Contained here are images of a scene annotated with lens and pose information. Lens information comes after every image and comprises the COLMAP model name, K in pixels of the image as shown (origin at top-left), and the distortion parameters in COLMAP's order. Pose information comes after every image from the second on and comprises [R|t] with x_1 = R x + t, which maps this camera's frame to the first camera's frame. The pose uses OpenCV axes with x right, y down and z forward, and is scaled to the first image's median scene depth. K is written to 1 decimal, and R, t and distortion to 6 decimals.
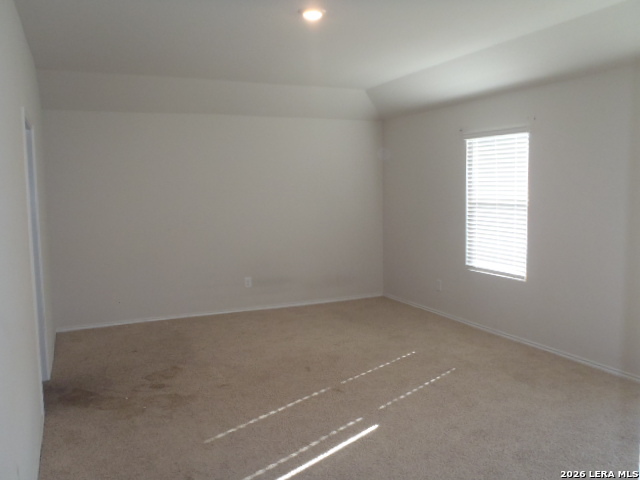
lens RADIAL K [[545.6, 0, 317.9], [0, 545.6, 243.5], [0, 0, 1]] dist [-0.079764, 0.073585]
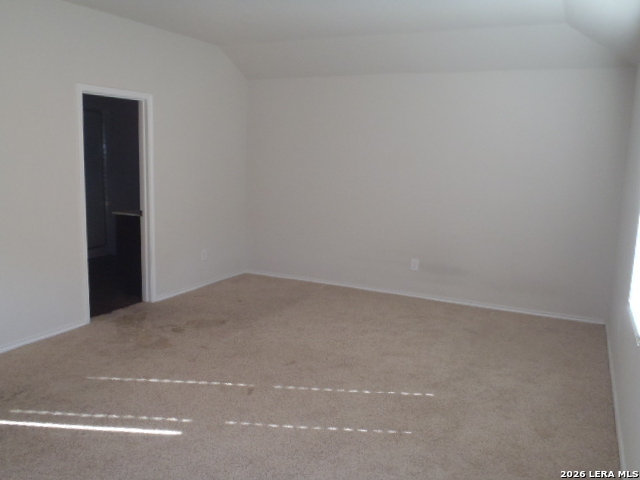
lens RADIAL K [[545.6, 0, 317.9], [0, 545.6, 243.5], [0, 0, 1]] dist [-0.079764, 0.073585]
pose [[0.626606, 0.162474, -0.762212, 0.715753], [-0.116264, 0.986571, 0.114720, -0.074571], [0.770615, 0.016733, 0.637081, 0.512125]]
